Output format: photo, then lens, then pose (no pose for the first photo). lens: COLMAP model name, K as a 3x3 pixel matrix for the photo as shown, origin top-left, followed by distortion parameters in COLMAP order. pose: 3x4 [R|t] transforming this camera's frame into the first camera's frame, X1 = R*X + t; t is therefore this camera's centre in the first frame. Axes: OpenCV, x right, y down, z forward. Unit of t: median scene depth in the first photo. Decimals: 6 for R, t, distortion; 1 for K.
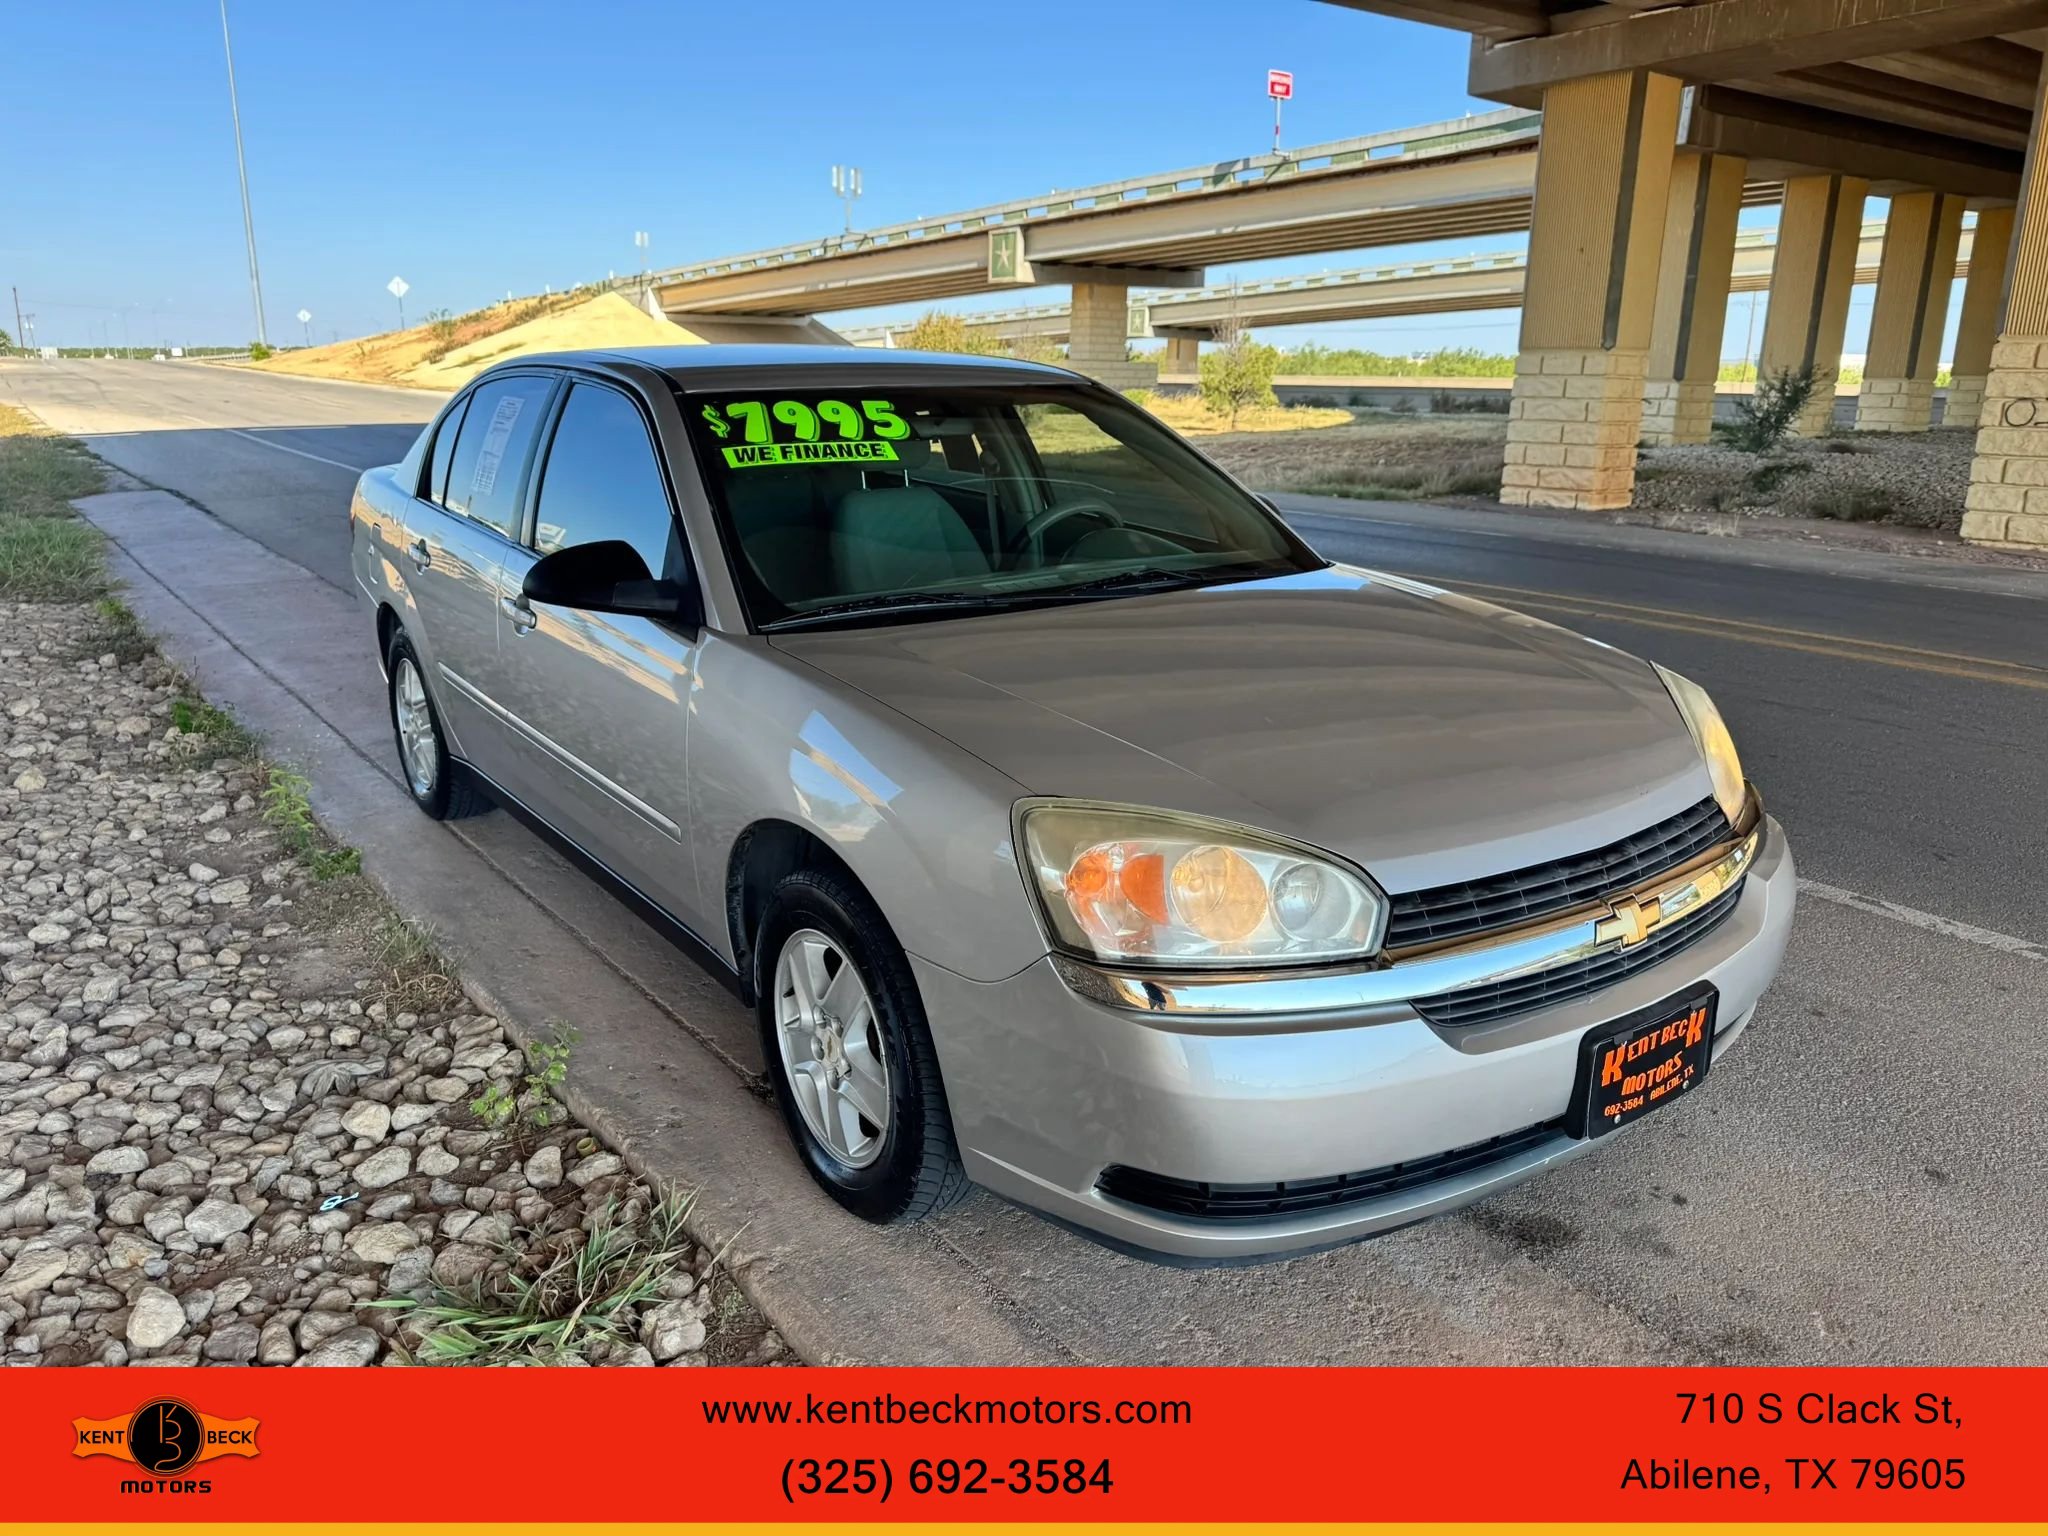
lens RADIAL K [[1479.1, 0, 1035.6], [0, 1479.1, 768.5], [0, 0, 1]] dist [0.006848, -0.010767]
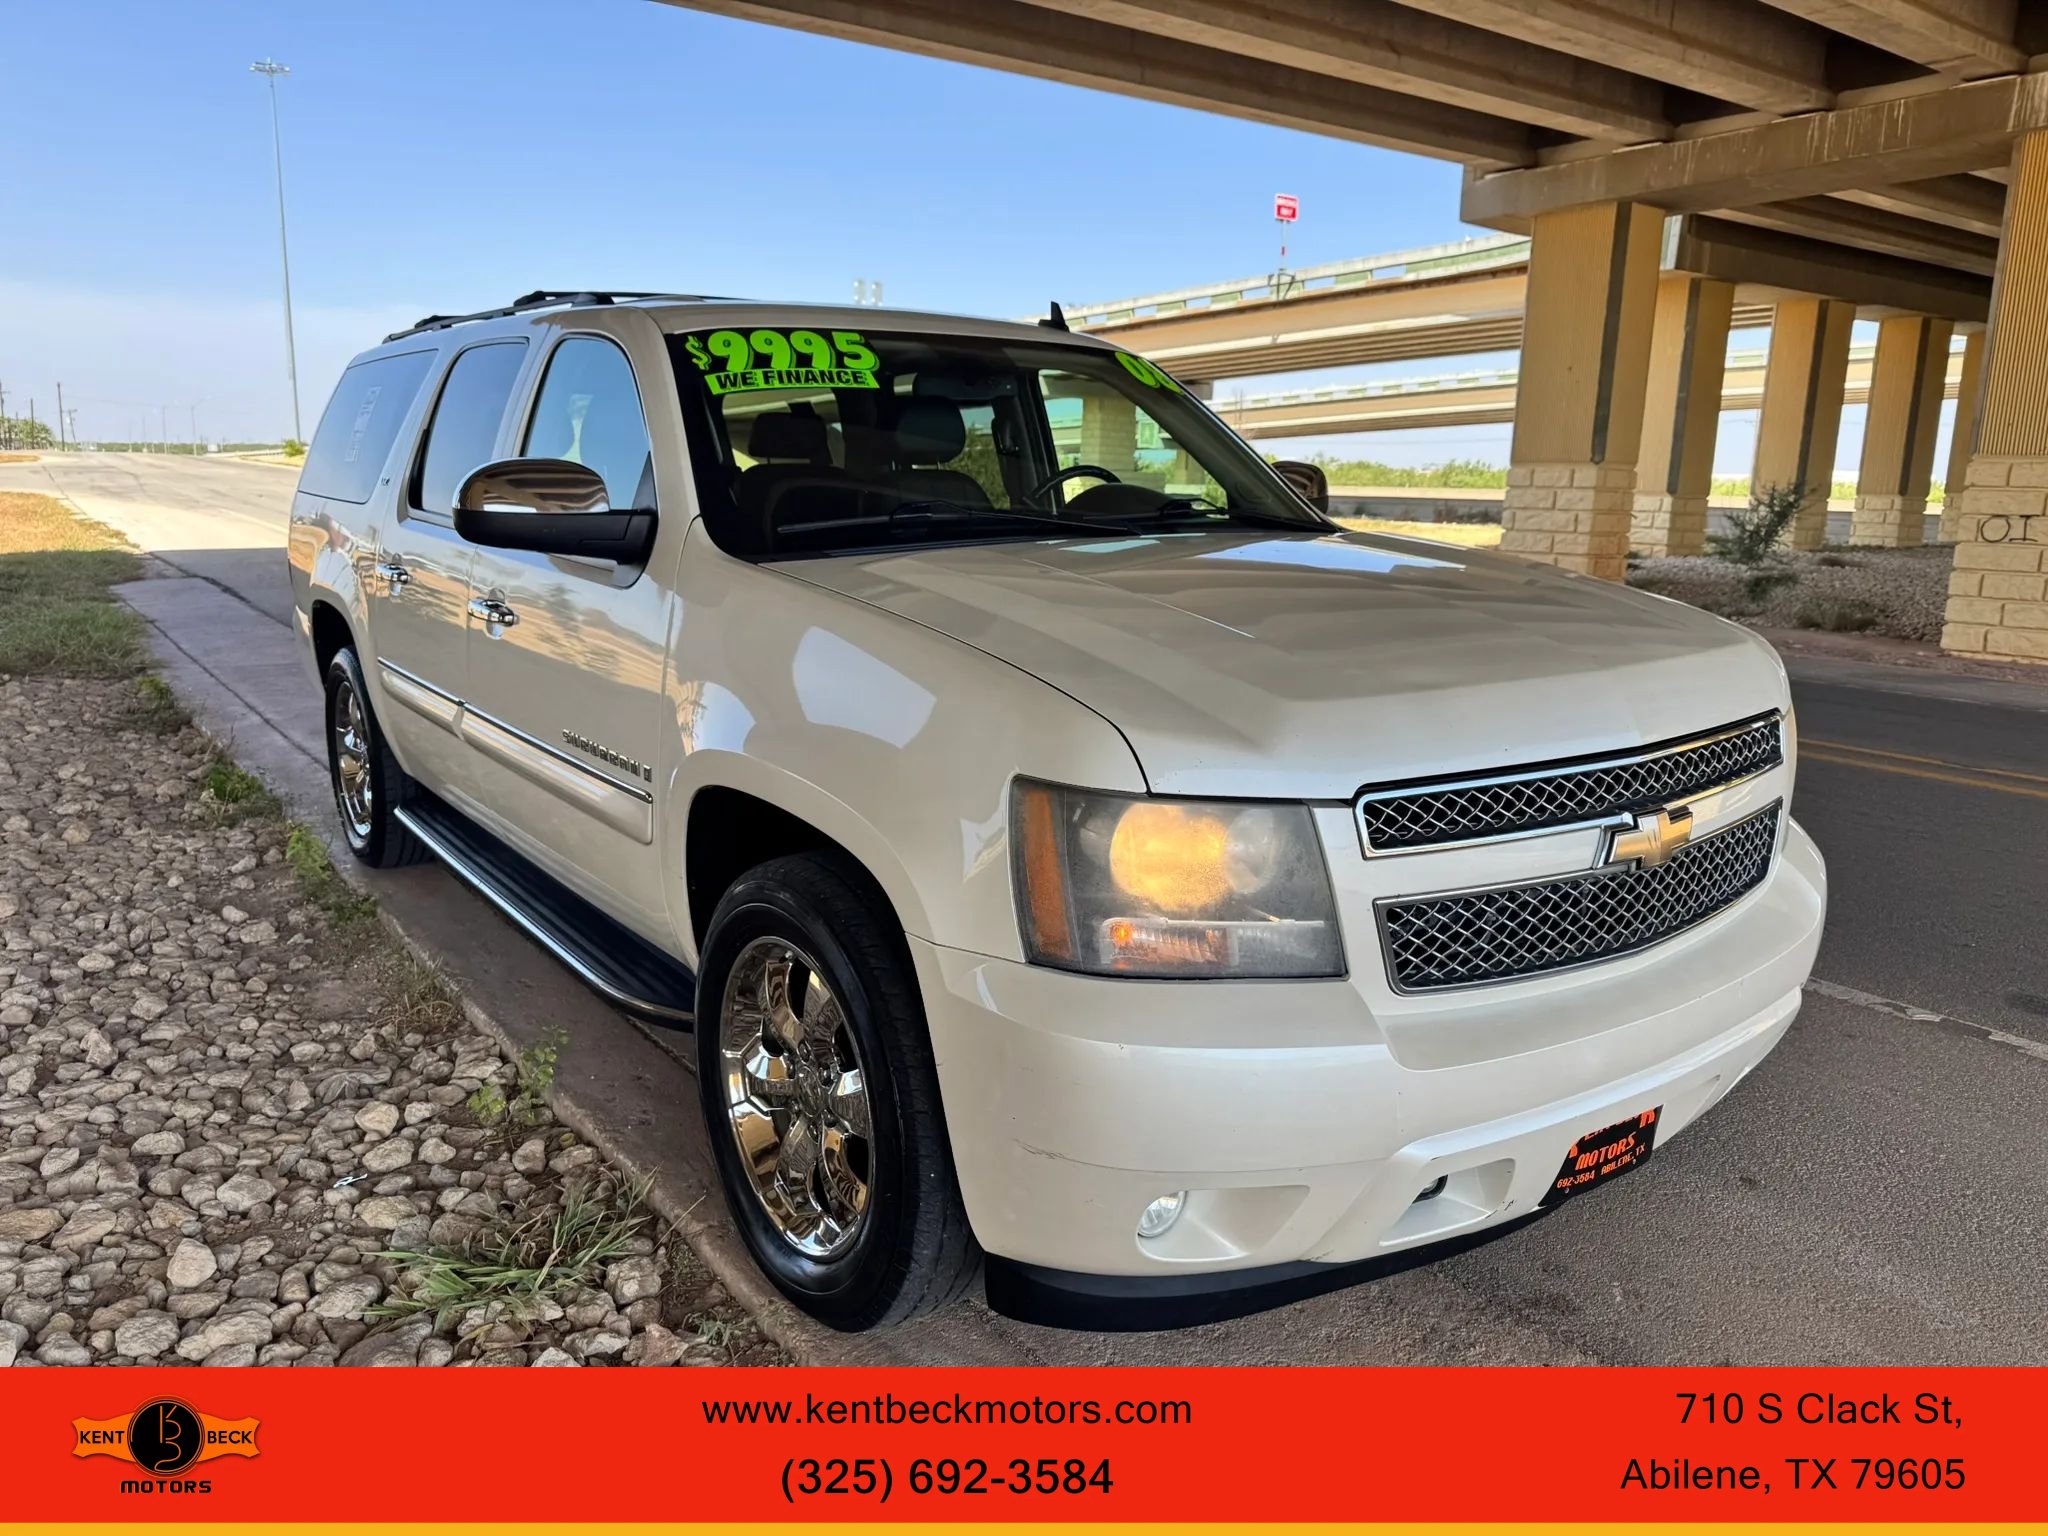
lens RADIAL K [[1472.2, 0, 1032.4], [0, 1472.2, 769.9], [0, 0, 1]] dist [0.001985, -0.004504]
pose [[0.999857, 0.014770, -0.008242, 0.044466], [-0.015279, 0.997725, -0.065666, 0.029637], [0.007253, 0.065782, 0.997808, -0.109780]]
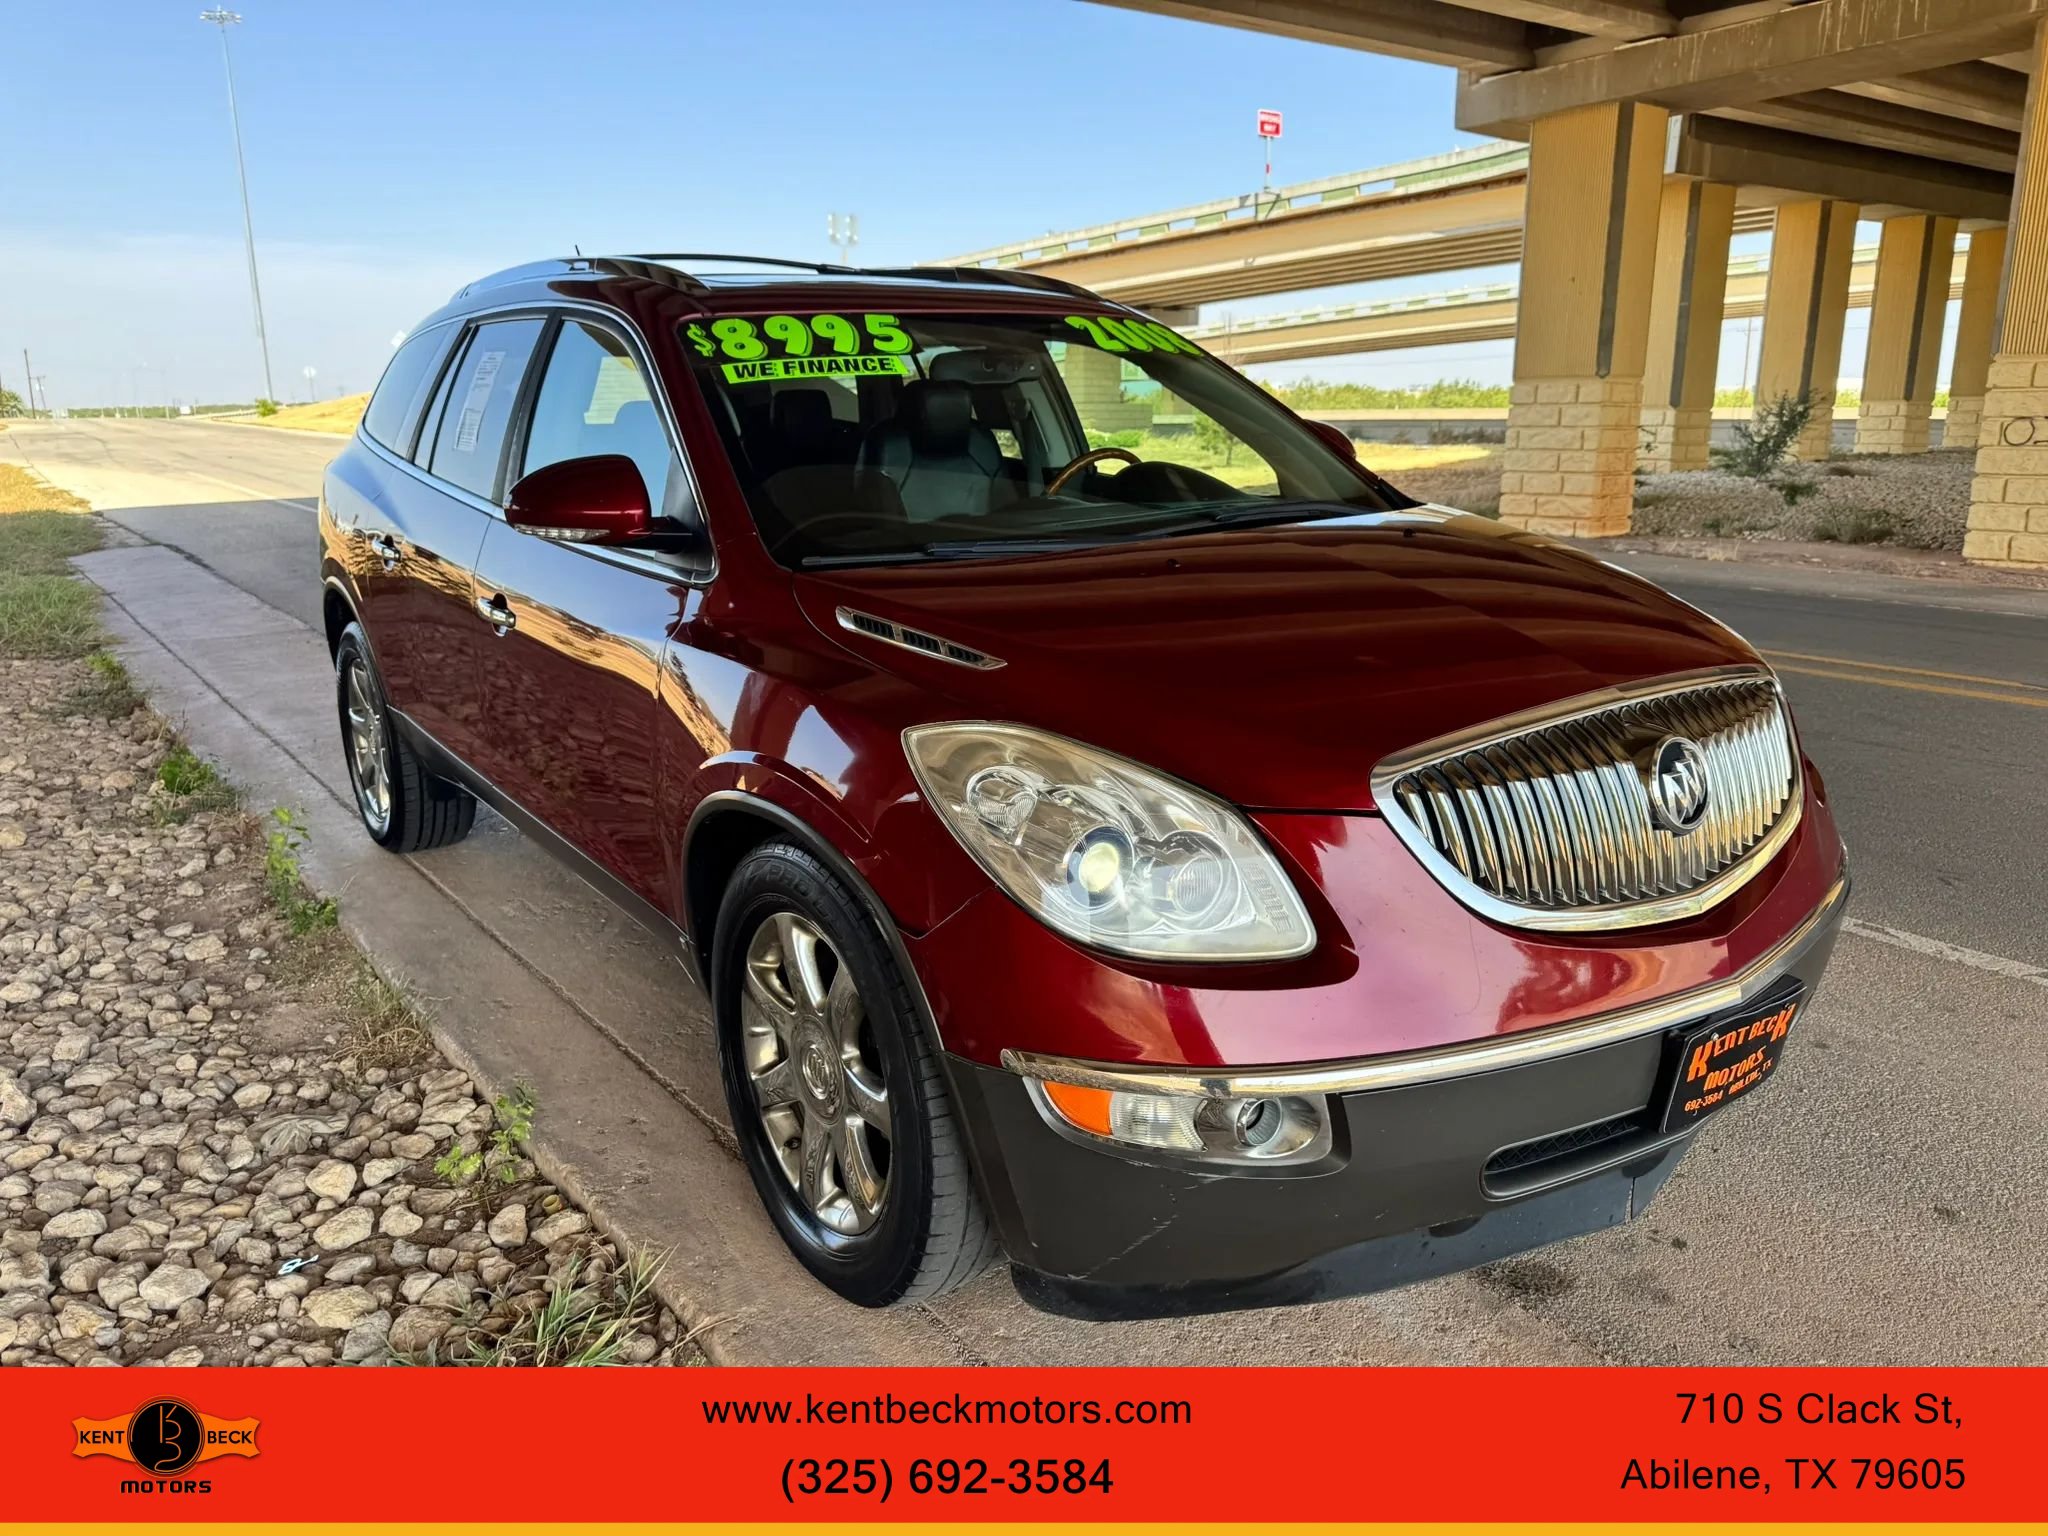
lens RADIAL K [[1483.7, 0, 1024.0], [0, 1483.7, 768.0], [0, 0, 1]] dist [-0.001165, -0.003215]
pose [[0.999782, -0.018050, -0.010520, 0.016684], [0.017769, 0.999497, -0.026265, -0.000157], [0.010989, 0.026072, 0.999600, 0.015323]]
